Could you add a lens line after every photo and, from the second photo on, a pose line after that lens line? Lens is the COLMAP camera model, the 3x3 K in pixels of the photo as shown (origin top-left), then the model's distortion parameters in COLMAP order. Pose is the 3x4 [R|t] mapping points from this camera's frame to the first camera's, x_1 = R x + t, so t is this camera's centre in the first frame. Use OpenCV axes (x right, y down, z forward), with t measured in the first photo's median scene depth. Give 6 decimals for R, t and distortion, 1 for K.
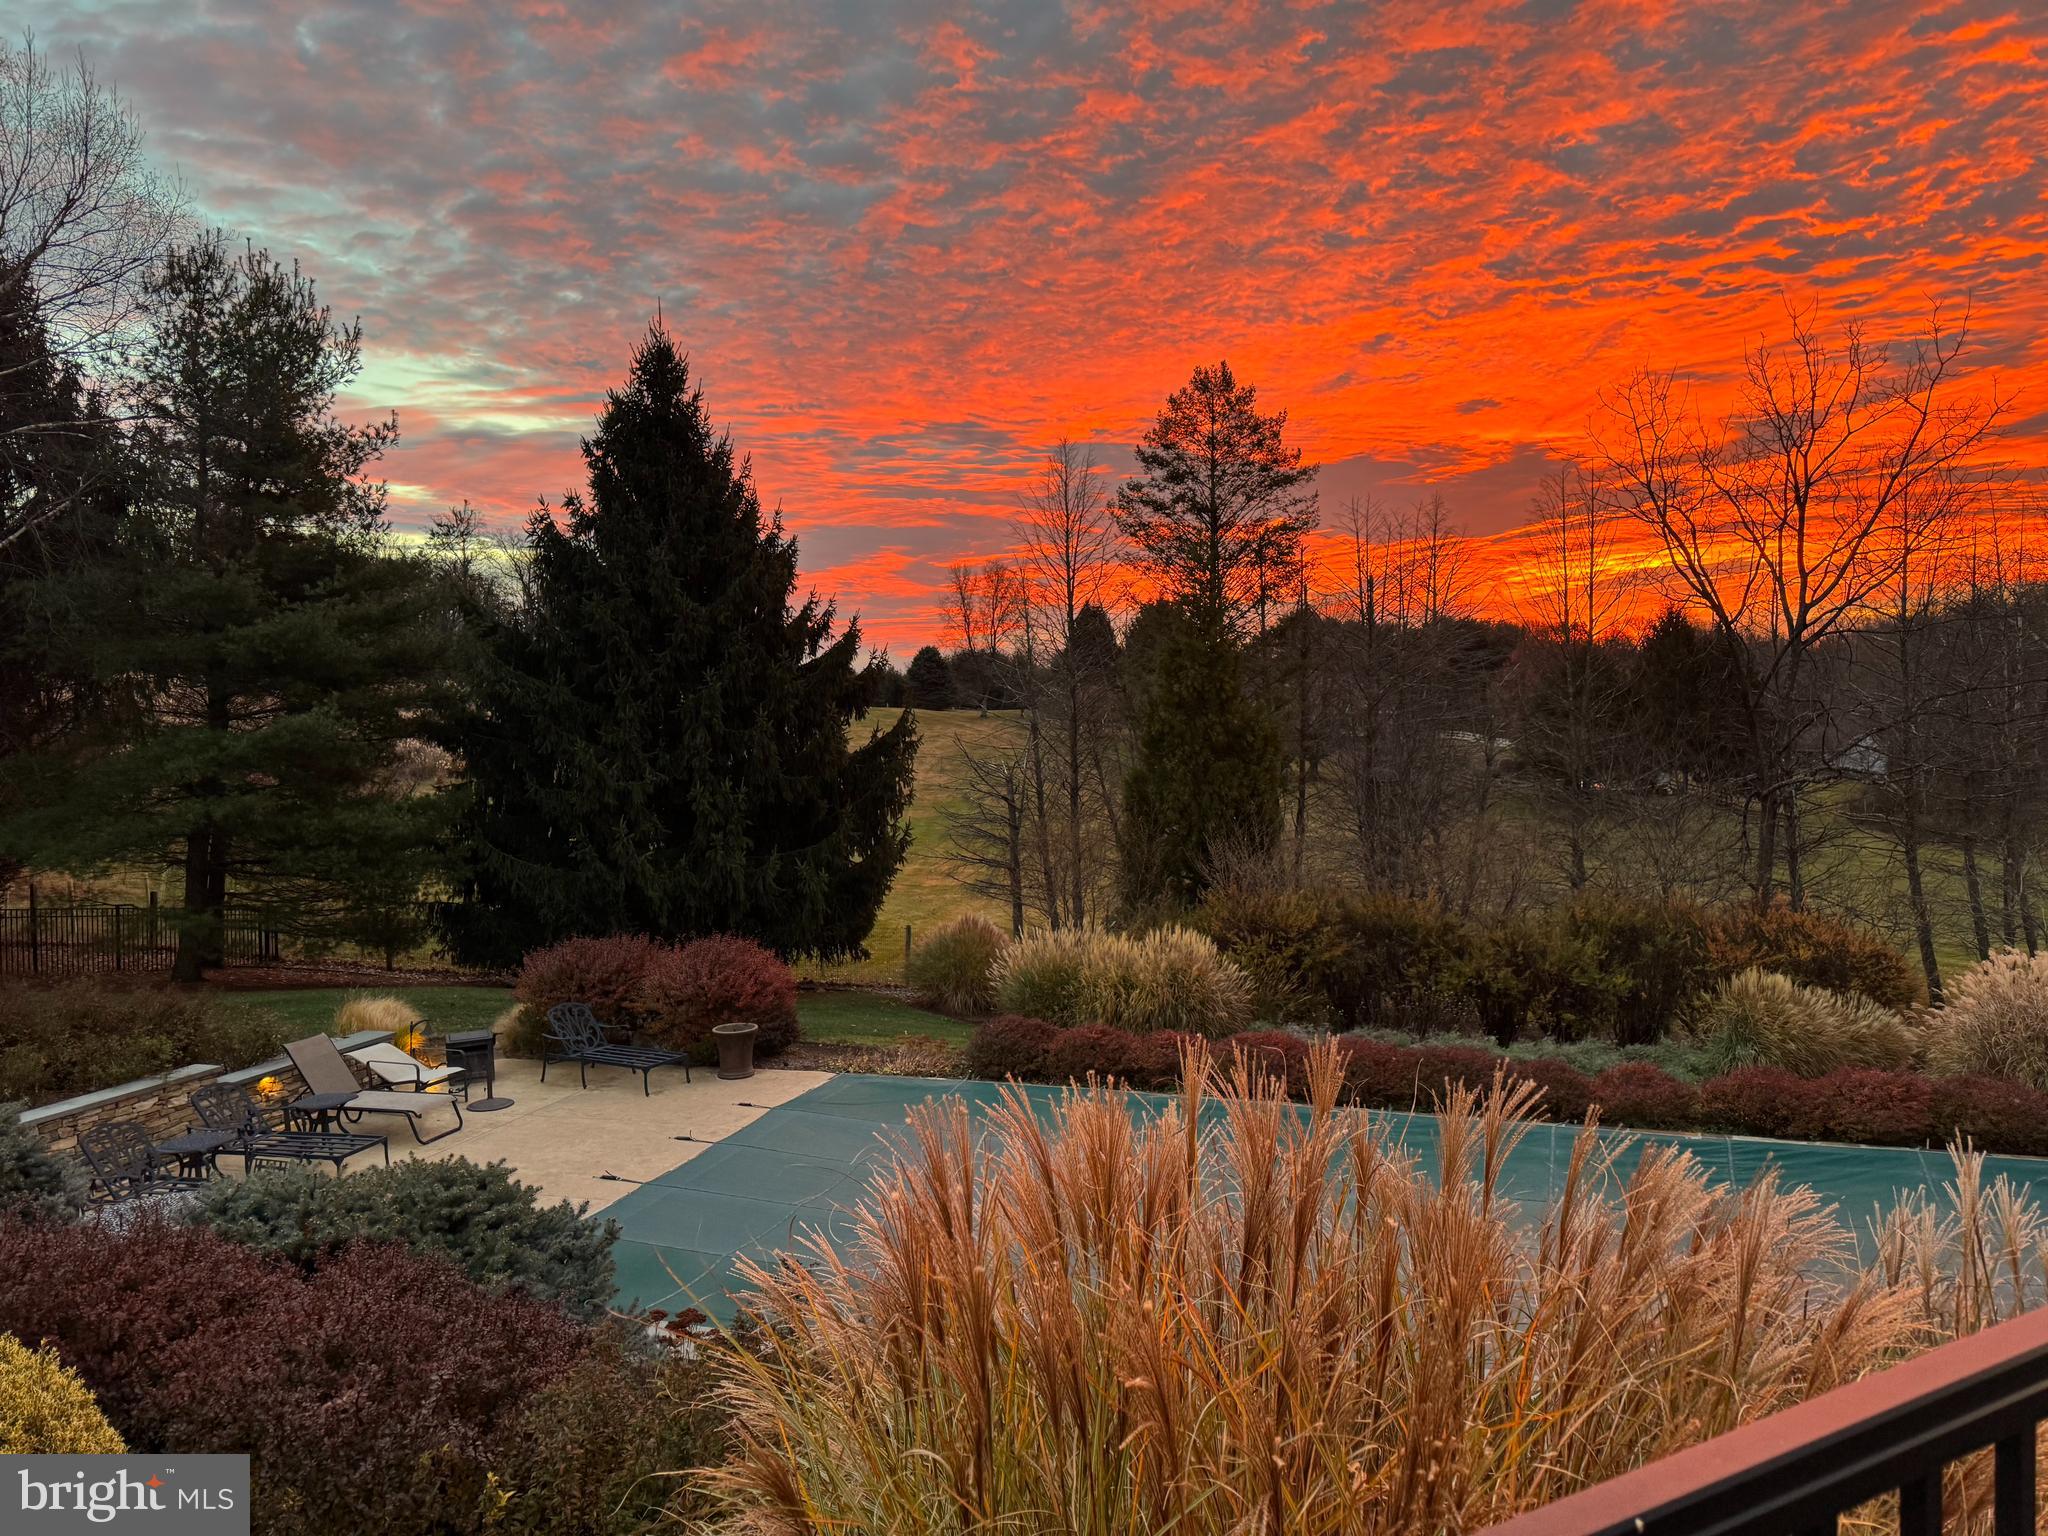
lens RADIAL K [[1436.2, 0, 1024.0], [0, 1436.2, 768.0], [0, 0, 1]] dist [0.166988, -0.290245]
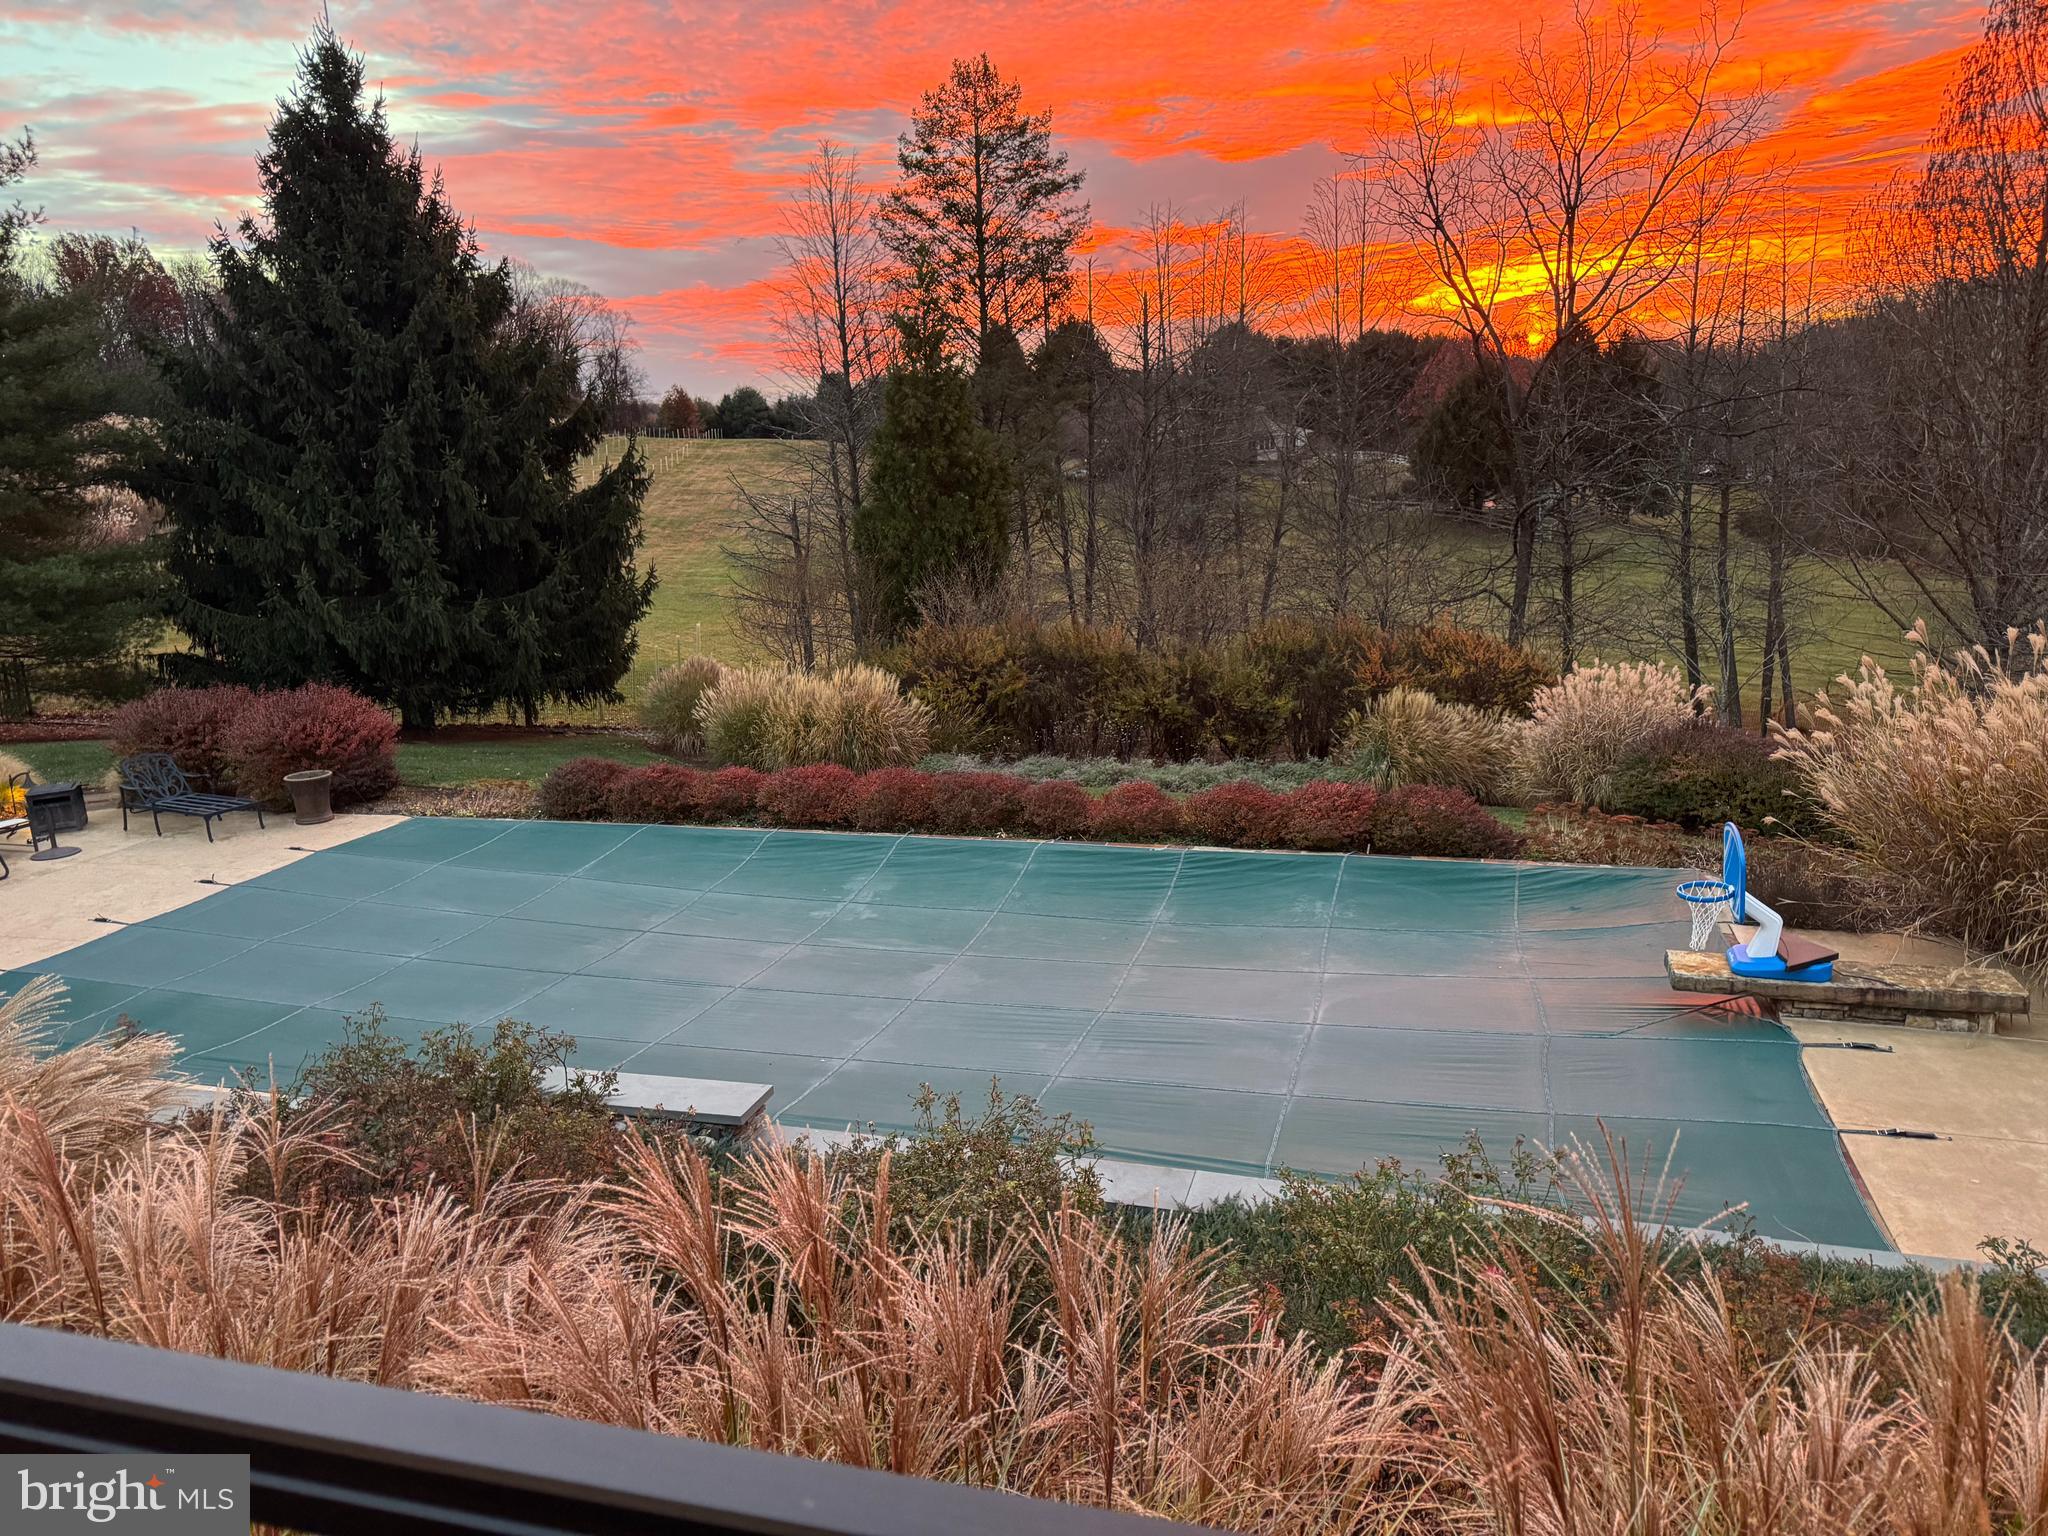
lens RADIAL K [[1449.7, 0, 1024.3], [0, 1449.7, 780.3], [0, 0, 1]] dist [0.092551, -0.132409]
pose [[0.999098, -0.027616, 0.032272, 0.187905], [0.020975, 0.981465, 0.190491, -0.002117], [-0.036935, -0.189642, 0.981158, -0.020016]]
